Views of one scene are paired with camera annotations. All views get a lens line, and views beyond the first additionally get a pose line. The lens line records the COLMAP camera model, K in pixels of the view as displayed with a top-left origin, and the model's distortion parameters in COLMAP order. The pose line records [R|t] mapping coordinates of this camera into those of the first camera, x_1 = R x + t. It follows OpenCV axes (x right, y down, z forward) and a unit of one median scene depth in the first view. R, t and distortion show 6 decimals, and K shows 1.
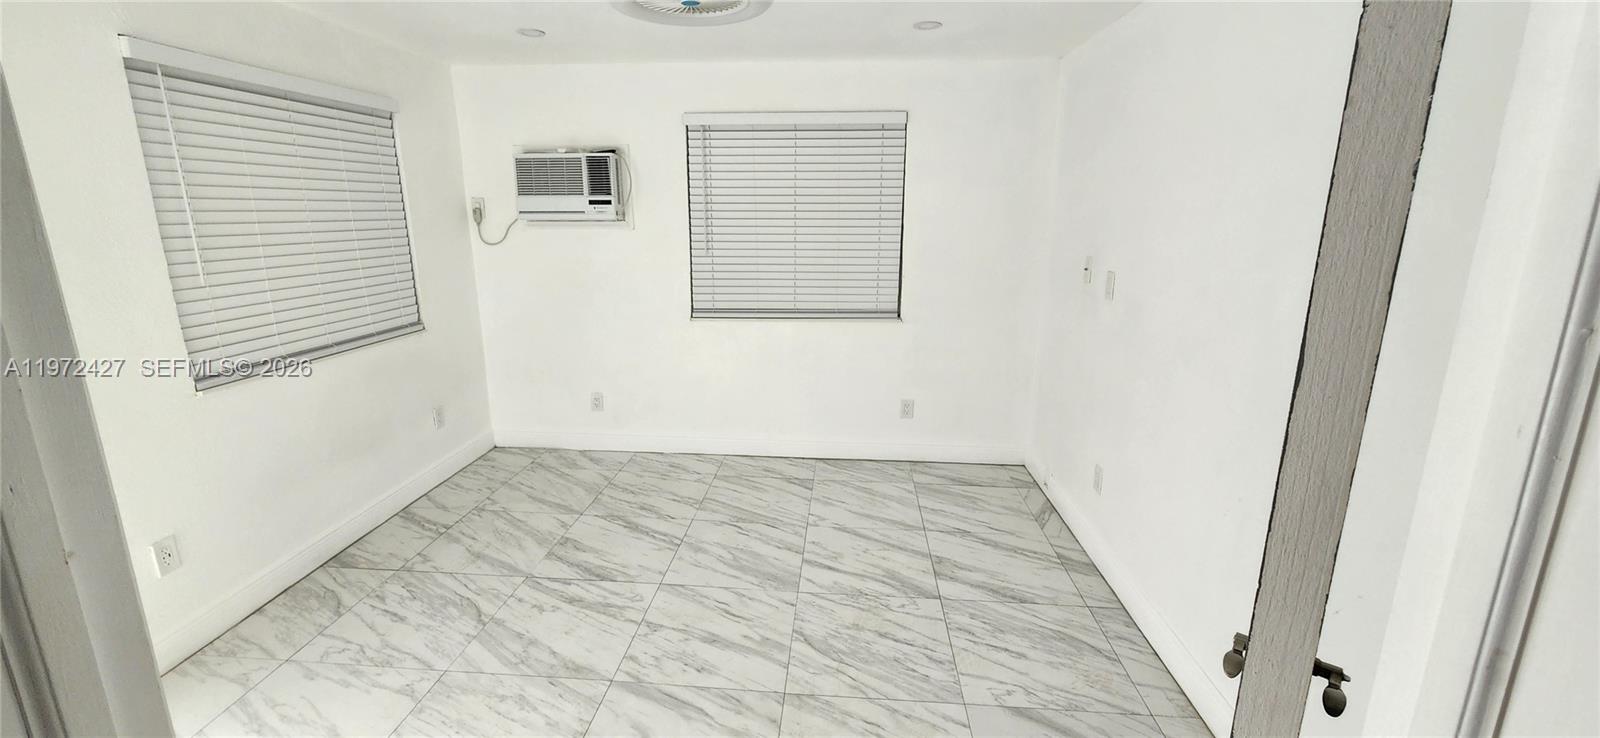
lens RADIAL K [[654.2, 0, 797.3], [0, 654.2, 365.2], [0, 0, 1]] dist [0.002108, -0.000703]
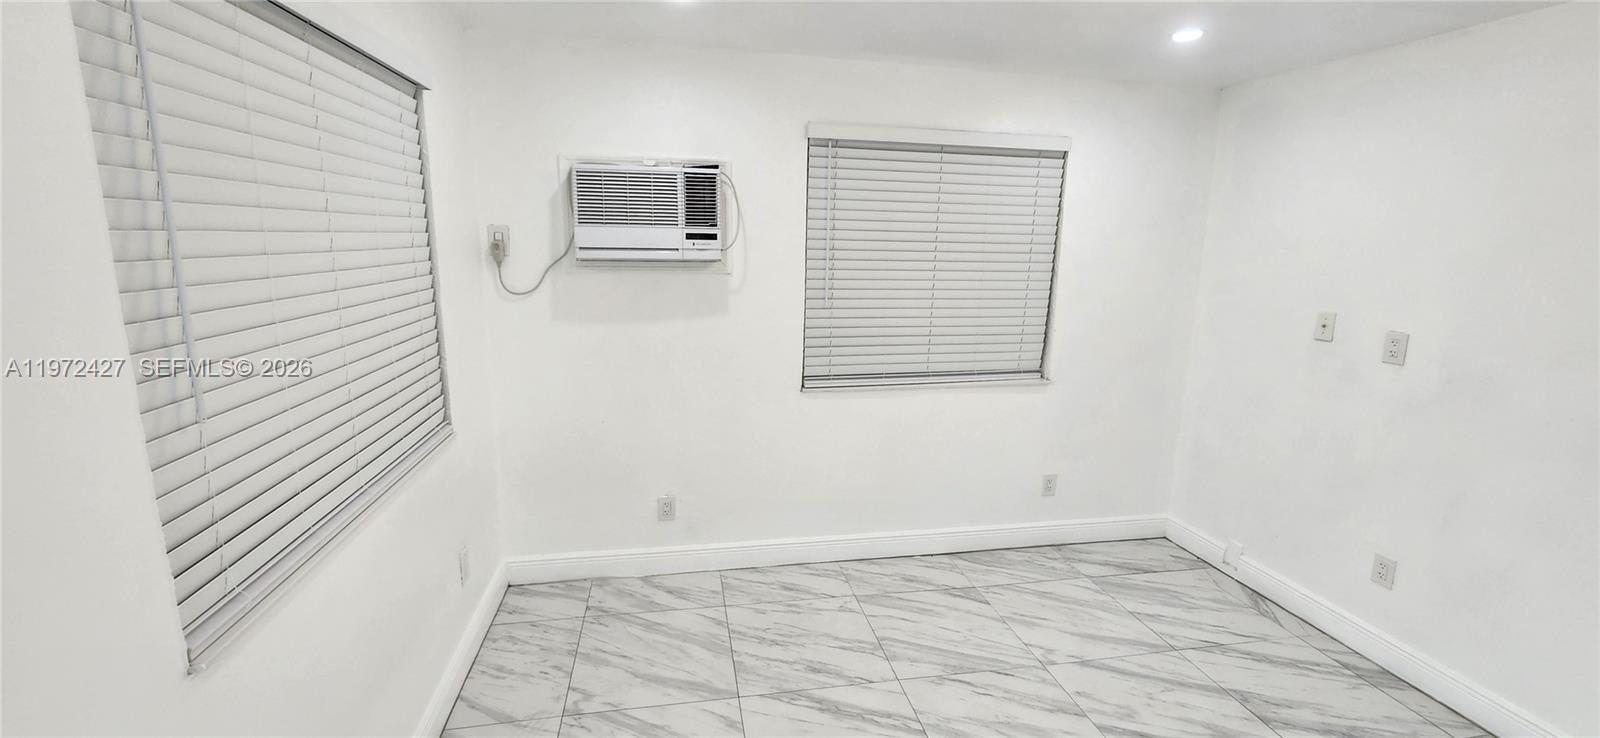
lens RADIAL K [[654.2, 0, 801.4], [0, 654.2, 367.7], [0, 0, 1]] dist [0.002108, -0.000703]
pose [[0.963106, -0.034692, 0.266876, -0.390310], [0.045045, 0.998447, -0.032767, -0.076566], [-0.265325, 0.043580, 0.963174, 0.285691]]
